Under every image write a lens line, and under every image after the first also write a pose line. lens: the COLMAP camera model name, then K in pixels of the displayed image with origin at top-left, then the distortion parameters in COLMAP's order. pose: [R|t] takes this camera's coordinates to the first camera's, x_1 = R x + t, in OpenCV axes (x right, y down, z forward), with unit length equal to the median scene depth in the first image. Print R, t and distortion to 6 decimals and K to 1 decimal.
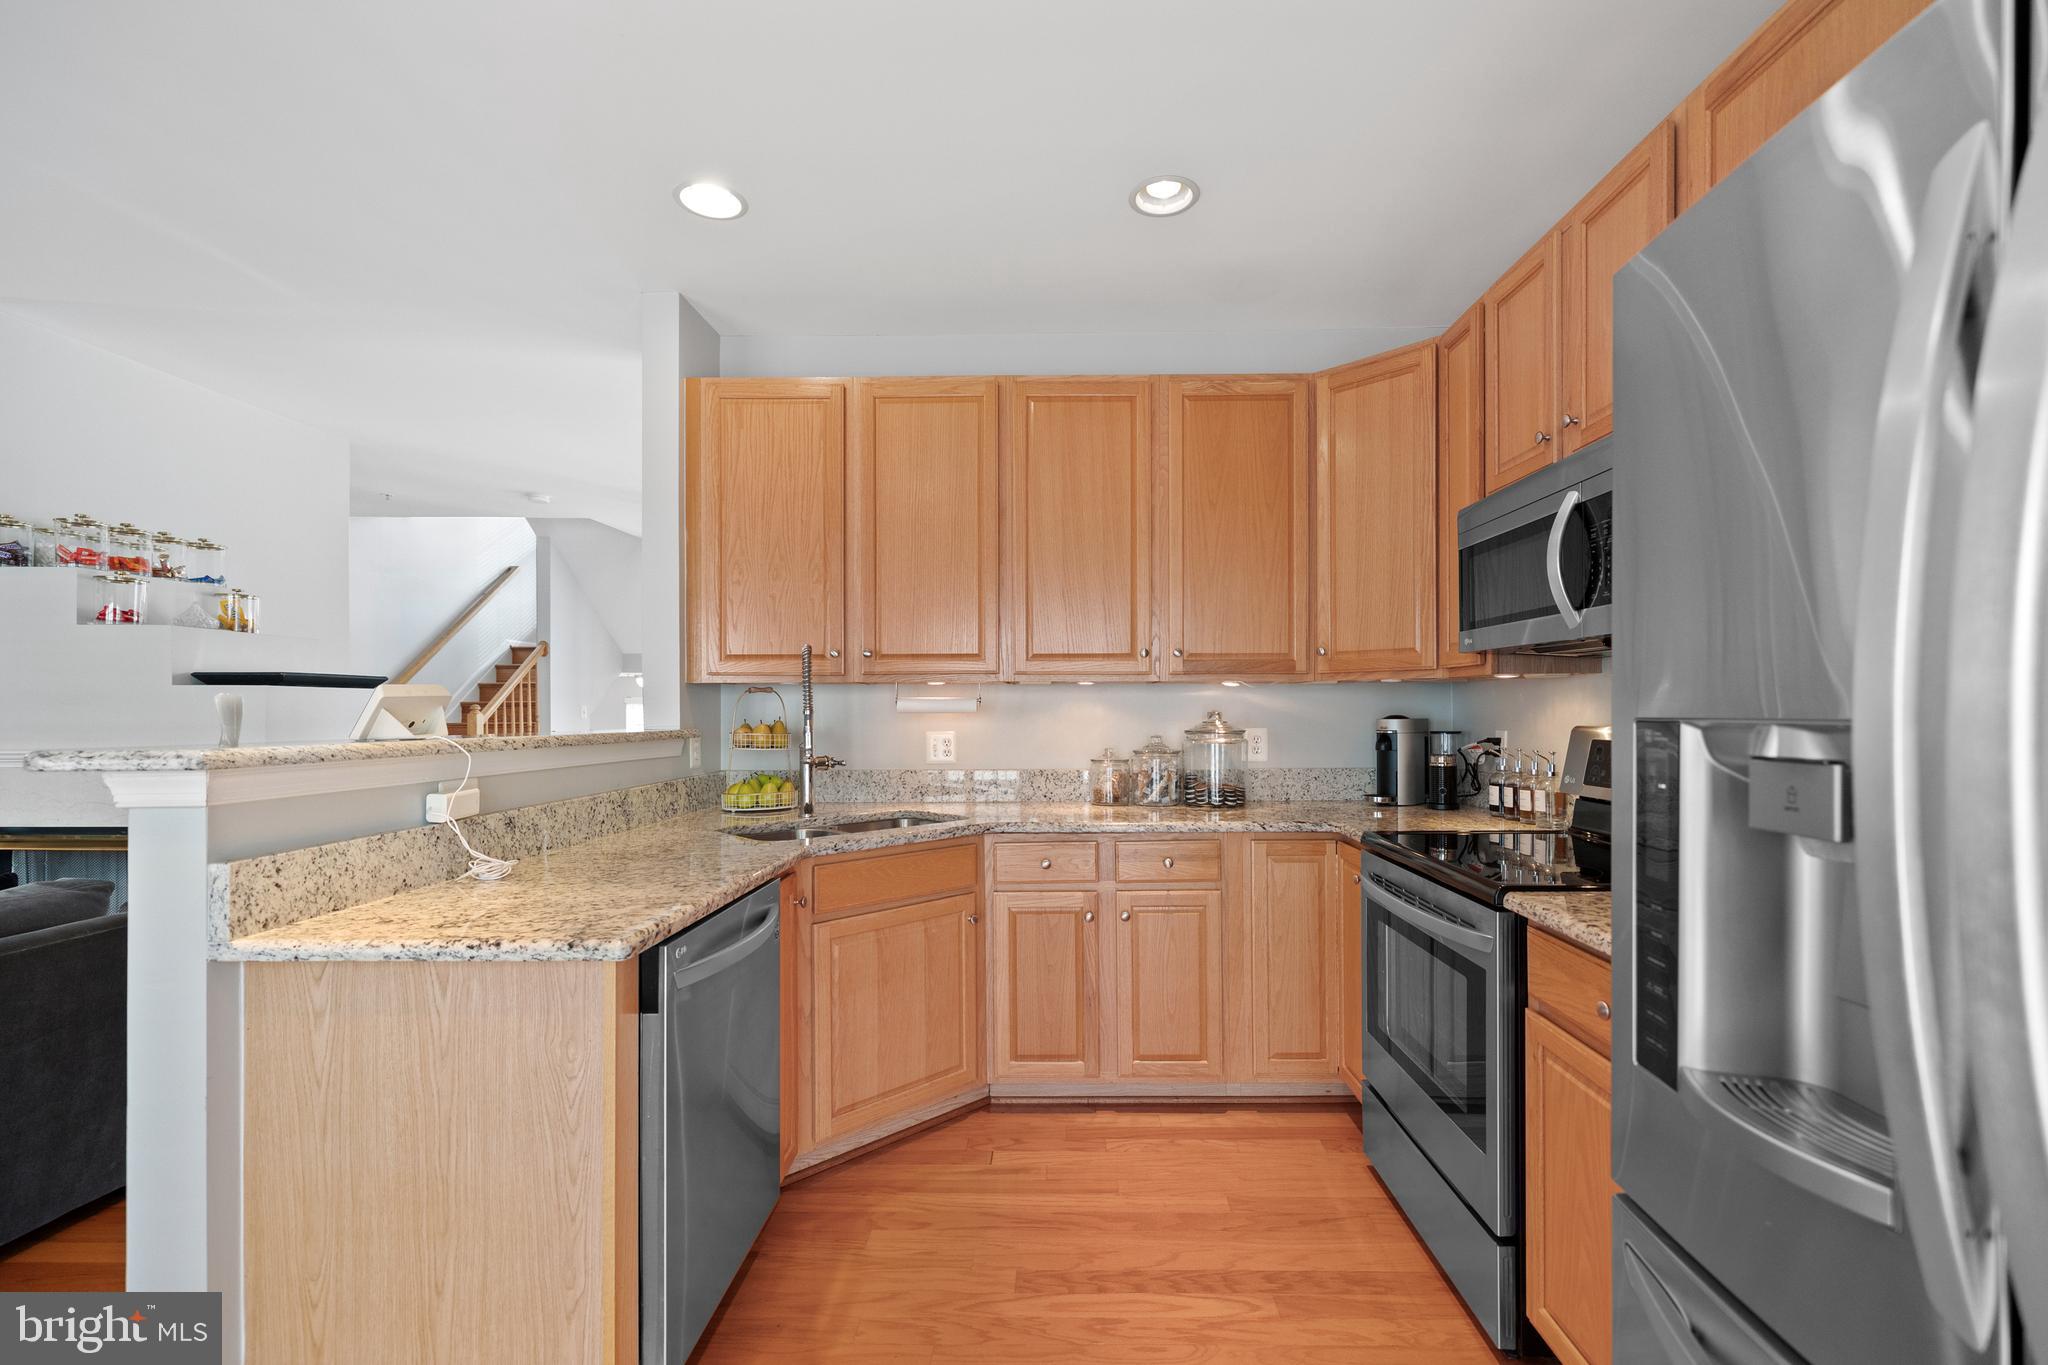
lens RADIAL K [[880.3, 0, 1046.6], [0, 880.3, 711.7], [0, 0, 1]] dist [0.001456, 0.000124]
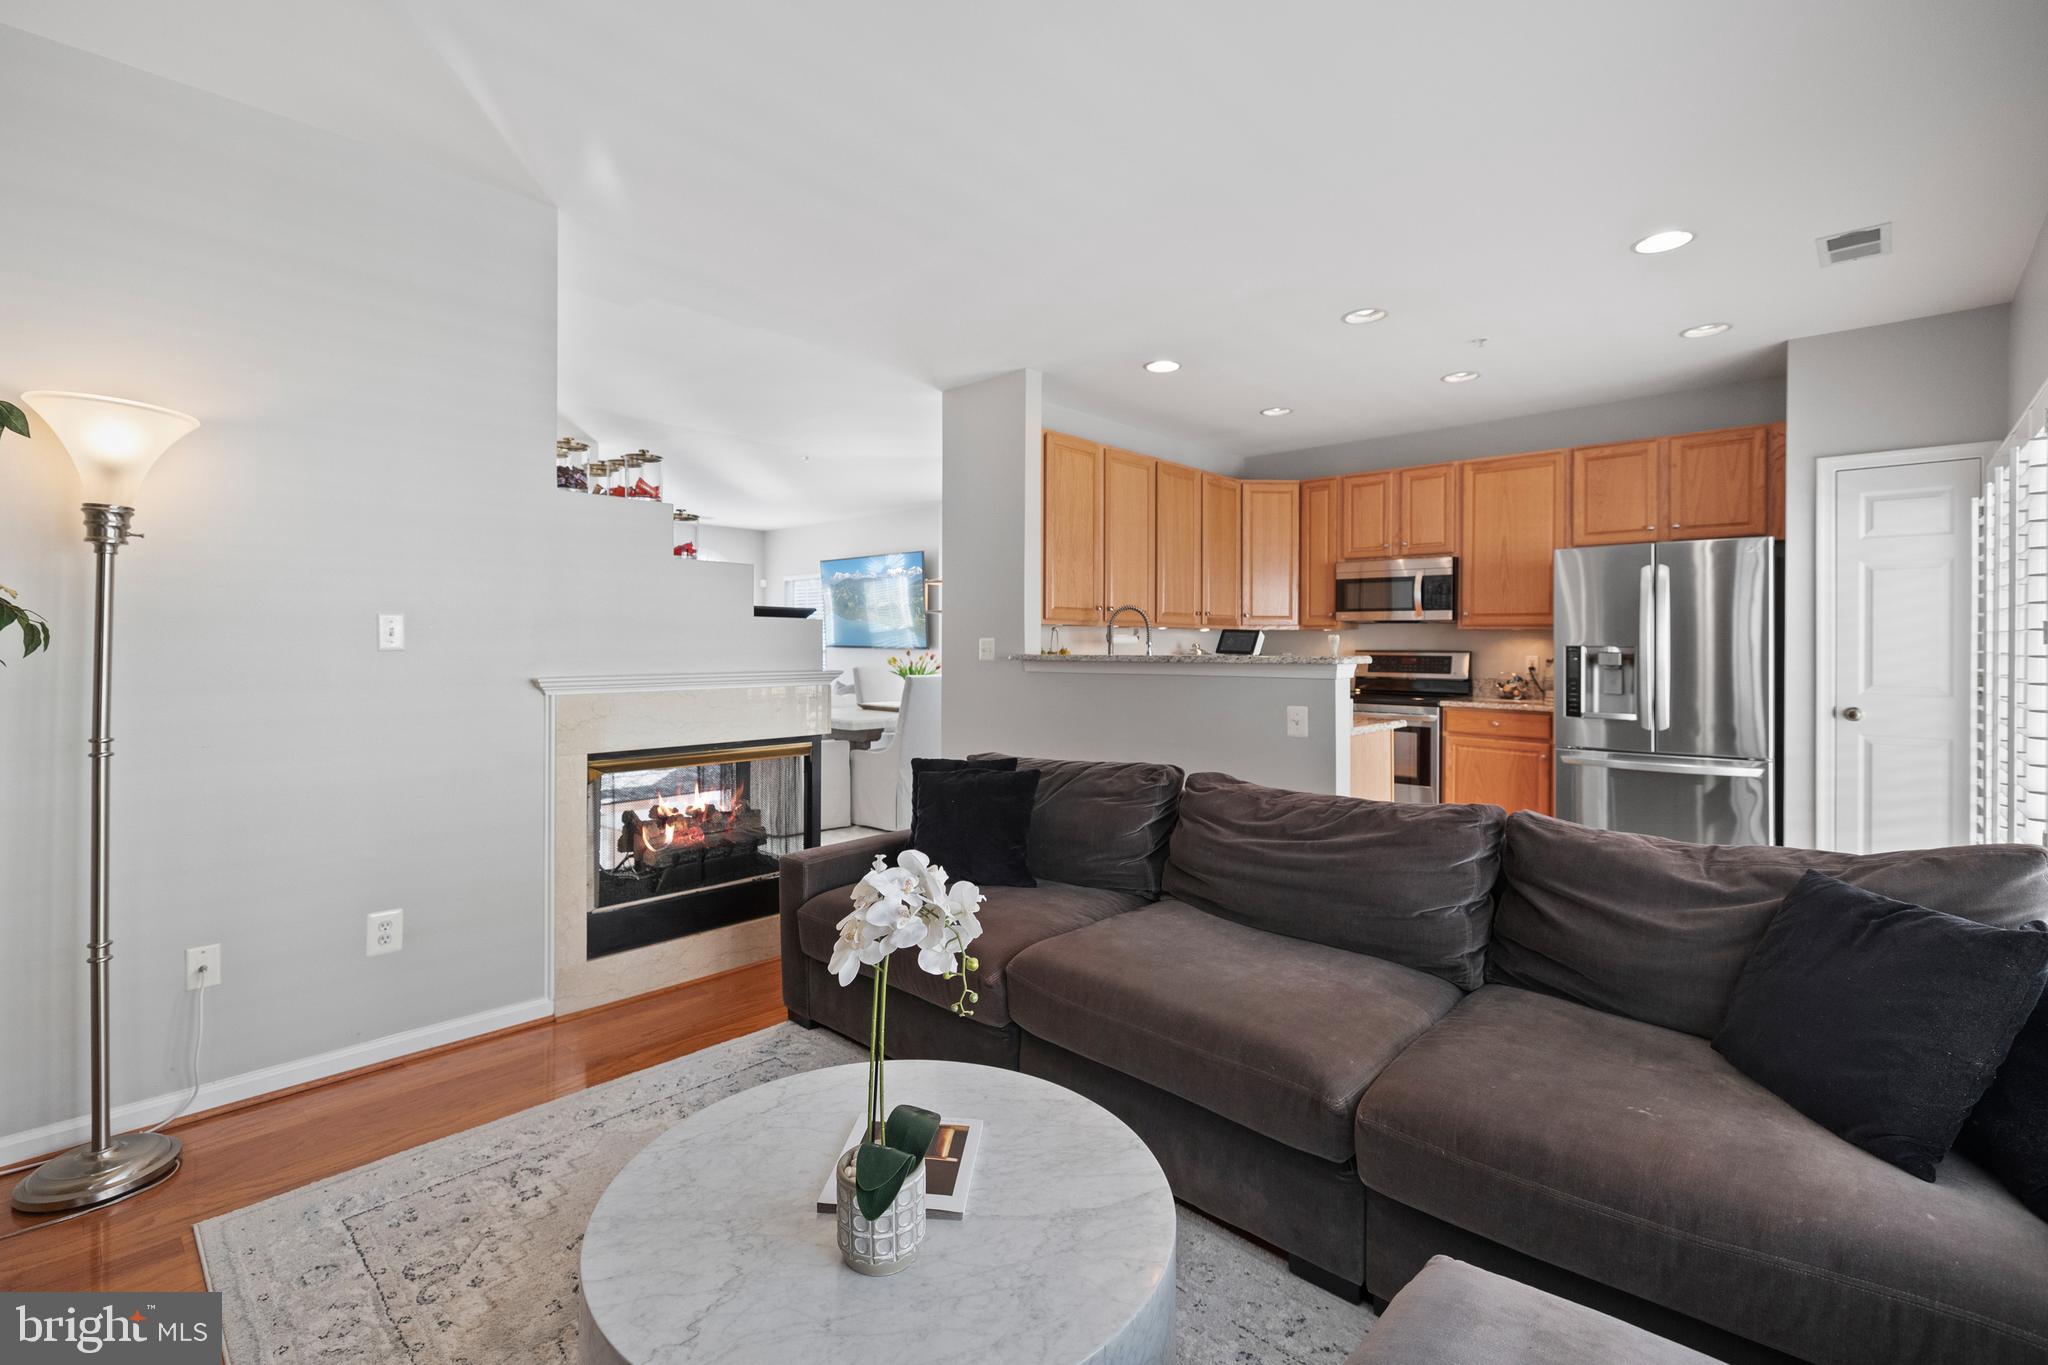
lens RADIAL K [[905.9, 0, 1009.2], [0, 905.9, 644.2], [0, 0, 1]] dist [-0.000785, -0.000128]
pose [[0.676823, 0.006600, 0.736116, -1.770447], [-0.005002, 0.999978, -0.004366, 0.013182], [-0.736128, -0.000727, 0.676841, -0.041041]]
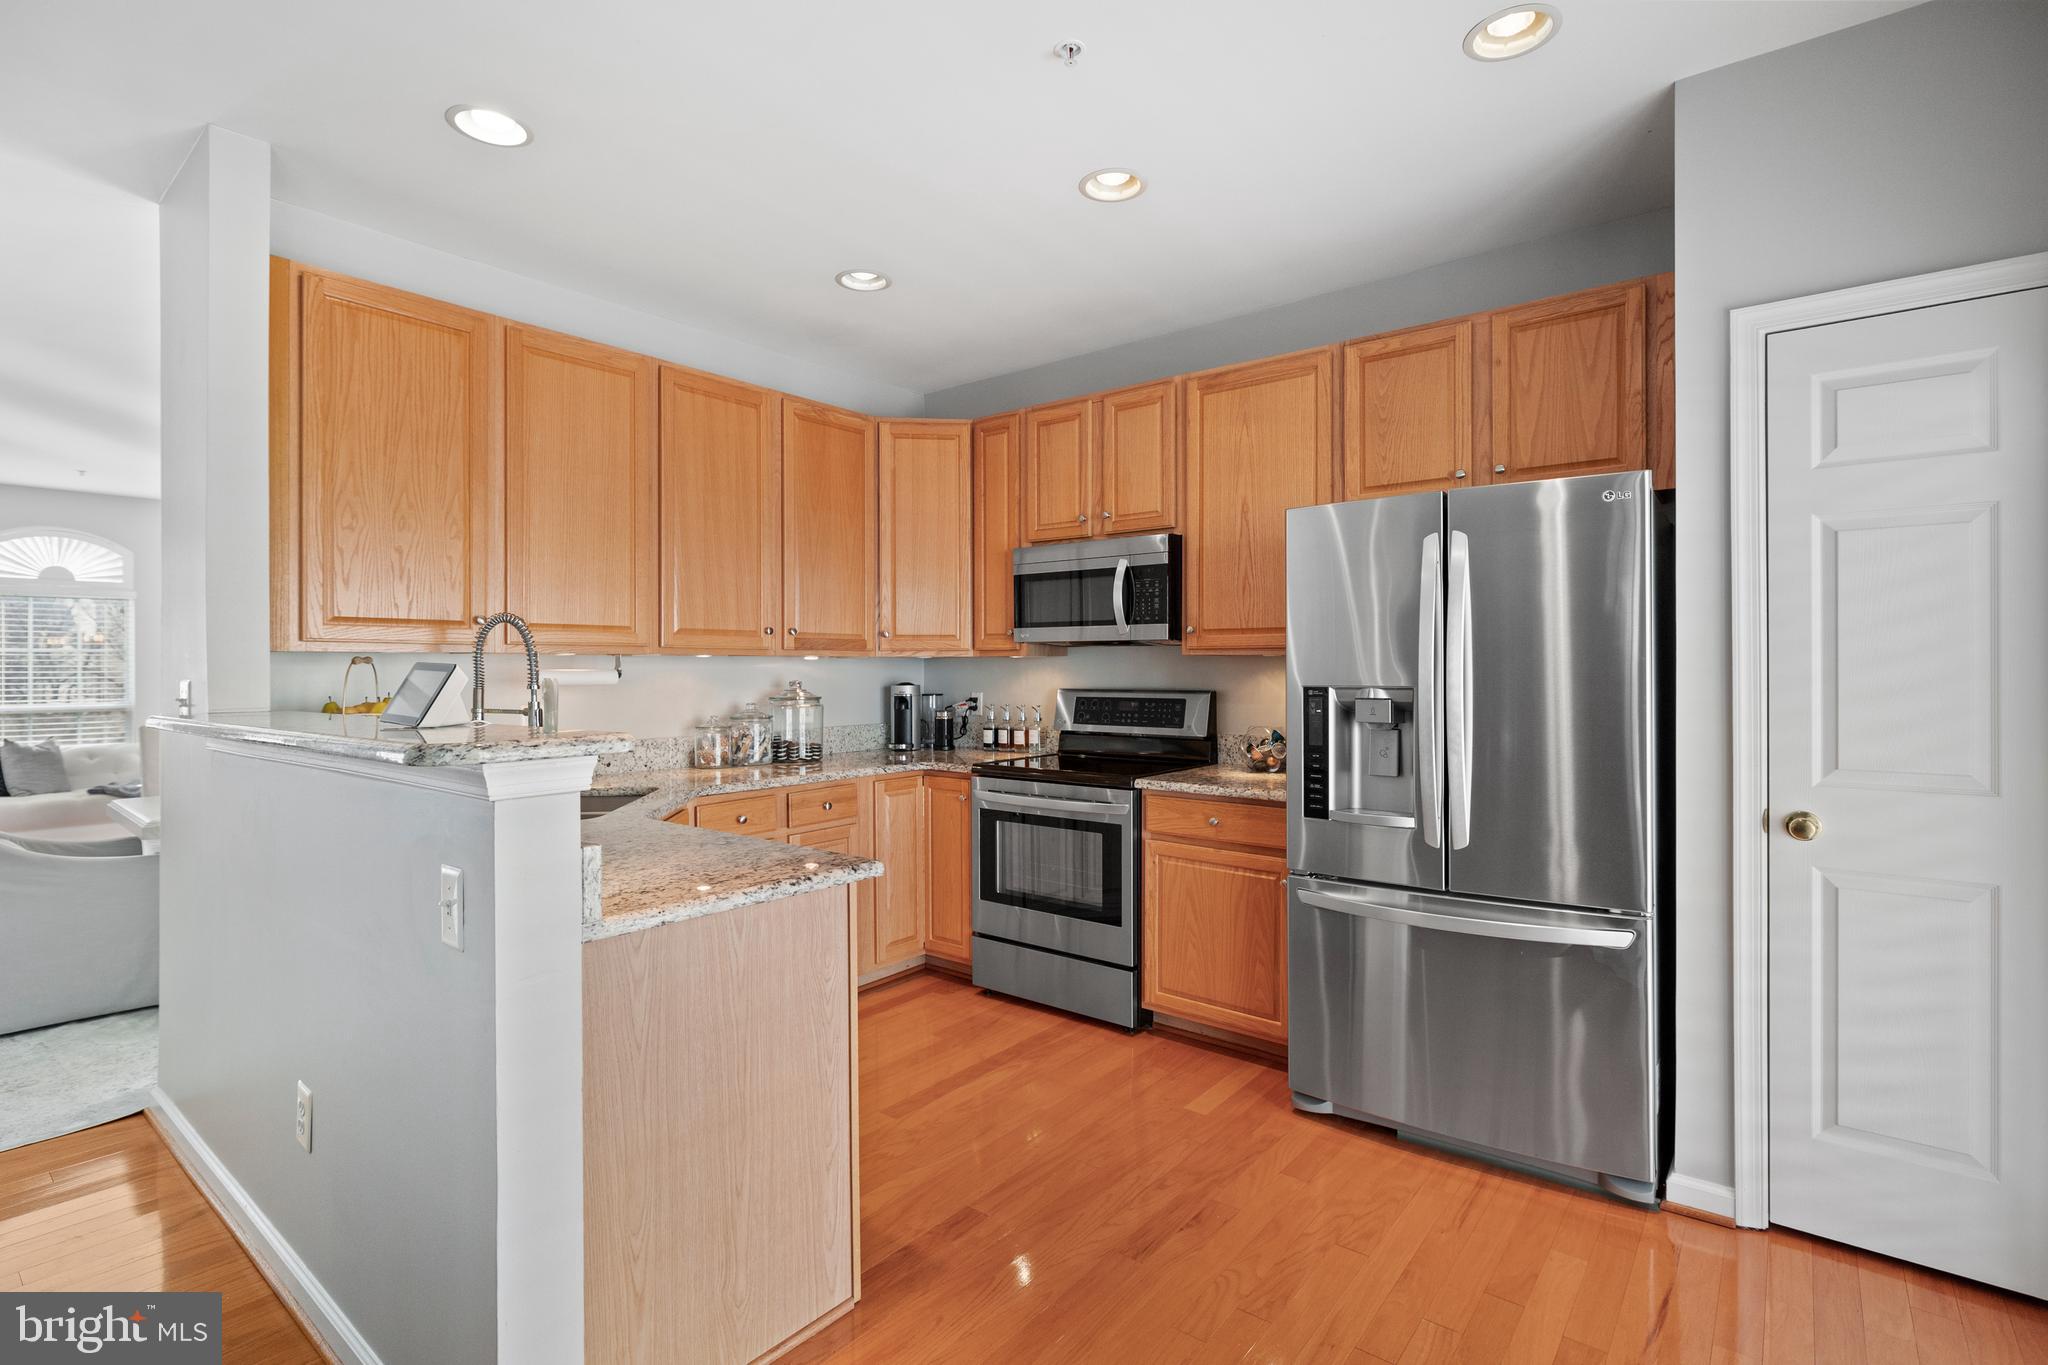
lens RADIAL K [[967.7, 0, 1024.4], [0, 967.7, 667.7], [0, 0, 1]] dist [-0.002547, -0.000157]
pose [[0.615287, 0.000742, 0.788303, -0.737694], [0.003799, 0.999985, -0.003907, -0.013460], [-0.788294, 0.005399, 0.615275, -0.041243]]
